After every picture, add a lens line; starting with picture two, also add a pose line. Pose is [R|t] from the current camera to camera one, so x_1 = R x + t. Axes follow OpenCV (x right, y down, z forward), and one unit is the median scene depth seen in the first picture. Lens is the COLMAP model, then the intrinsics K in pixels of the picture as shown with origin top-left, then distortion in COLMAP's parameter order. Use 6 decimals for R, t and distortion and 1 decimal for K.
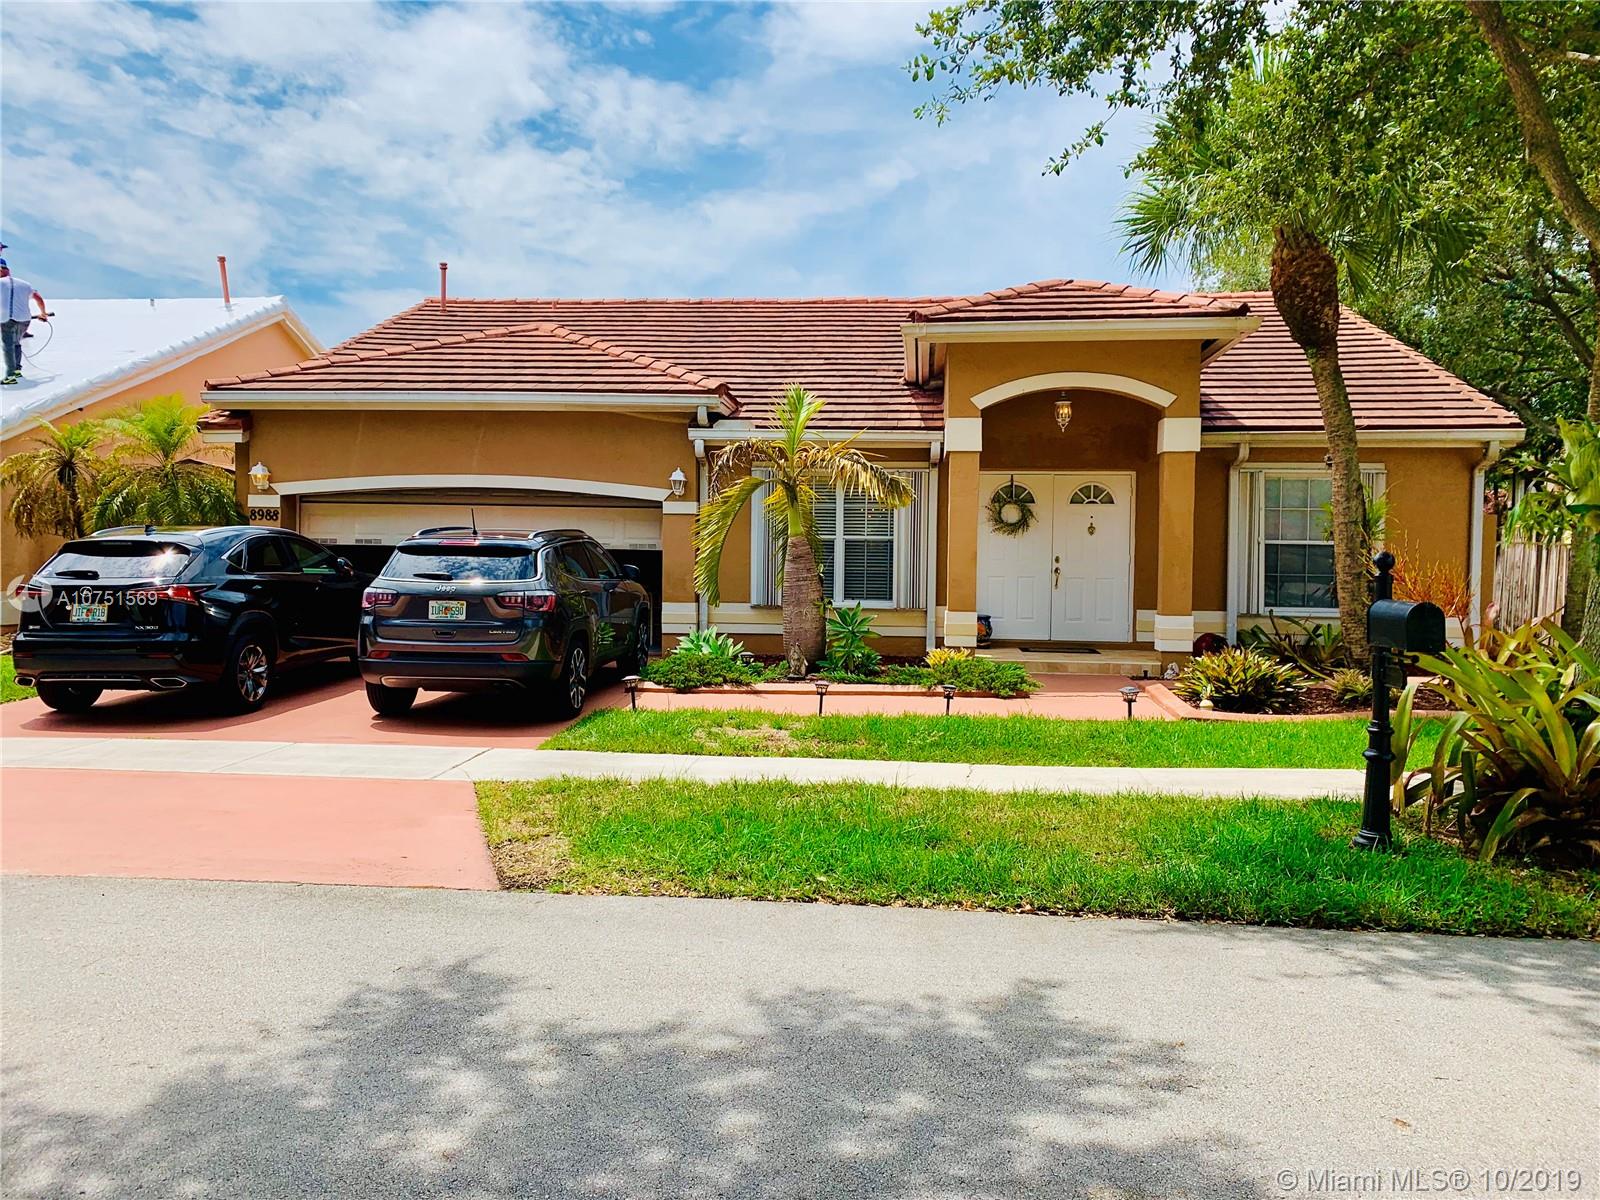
lens RADIAL K [[1216.1, 0, 793.9], [0, 1216.1, 601.7], [0, 0, 1]] dist [0.034123, -0.041953]
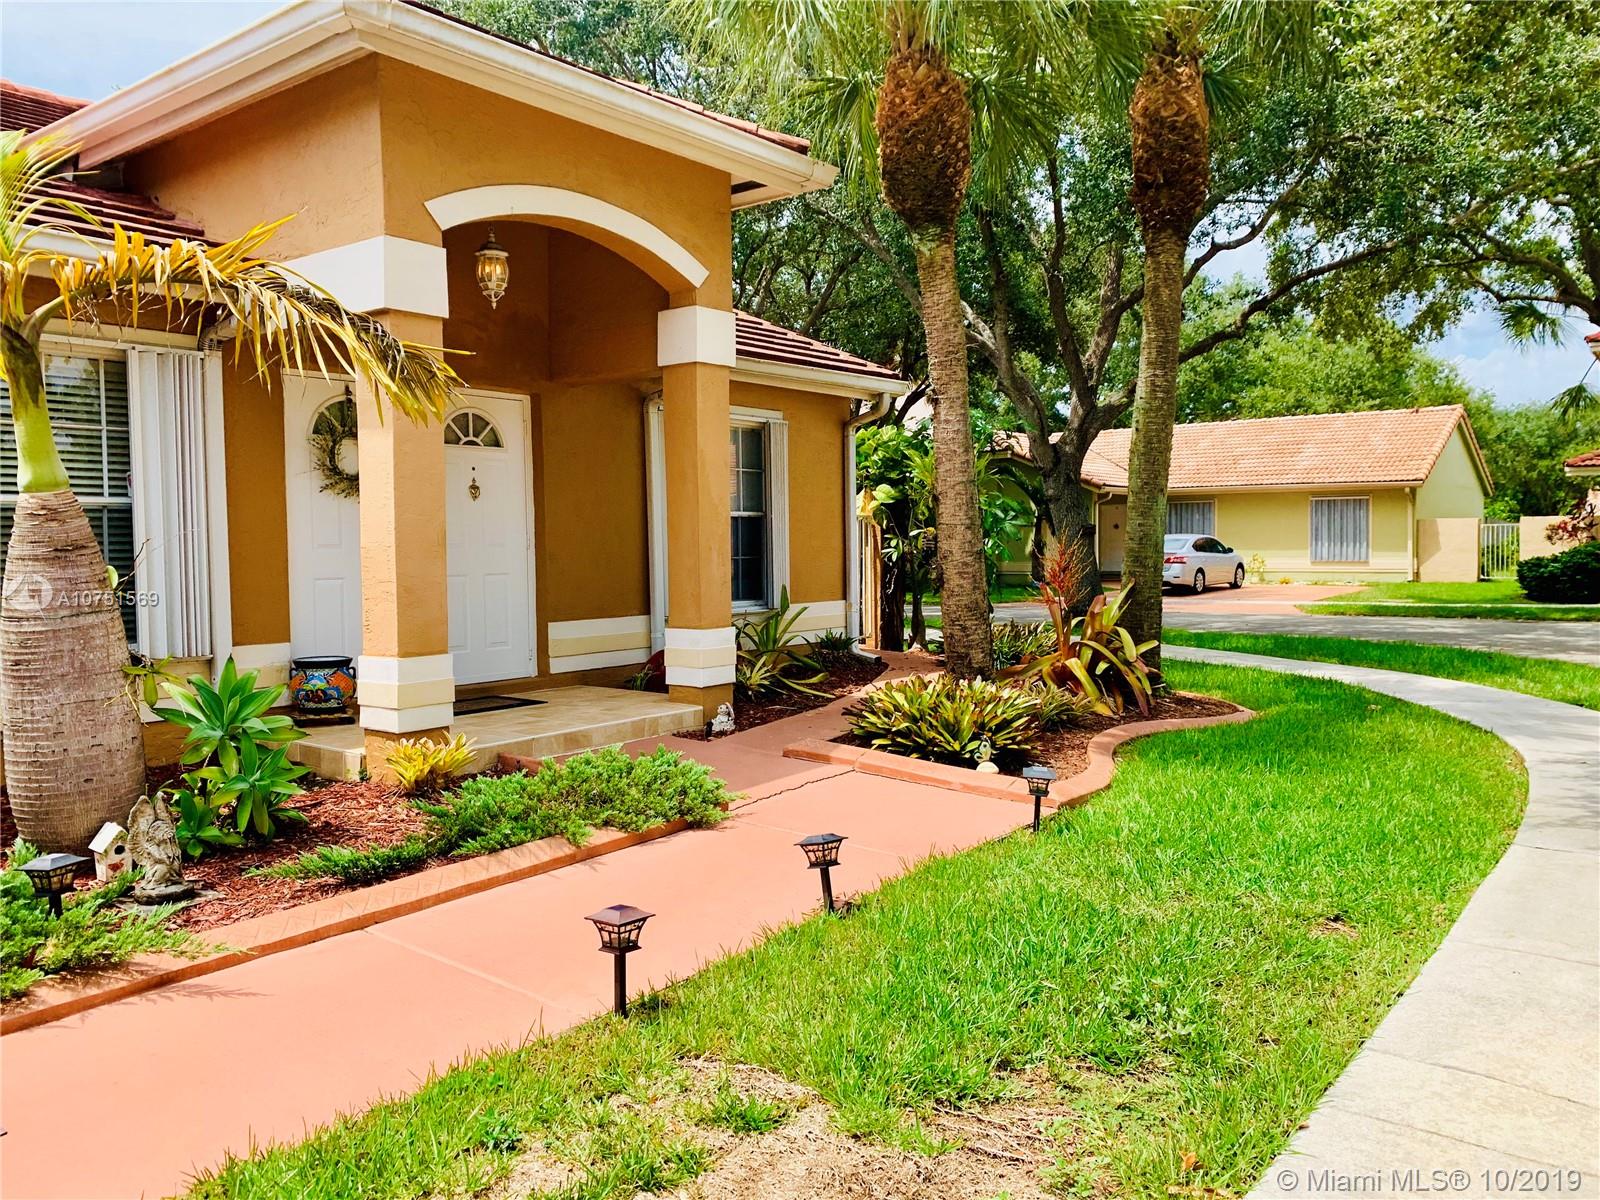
lens RADIAL K [[1216.1, 0, 809.0], [0, 1216.1, 601.5], [0, 0, 1]] dist [0.034123, -0.041953]
pose [[0.523410, -0.060502, 0.849930, -0.172562], [0.048158, 0.997982, 0.041384, -0.023393], [-0.850719, 0.019270, 0.525267, 0.579893]]
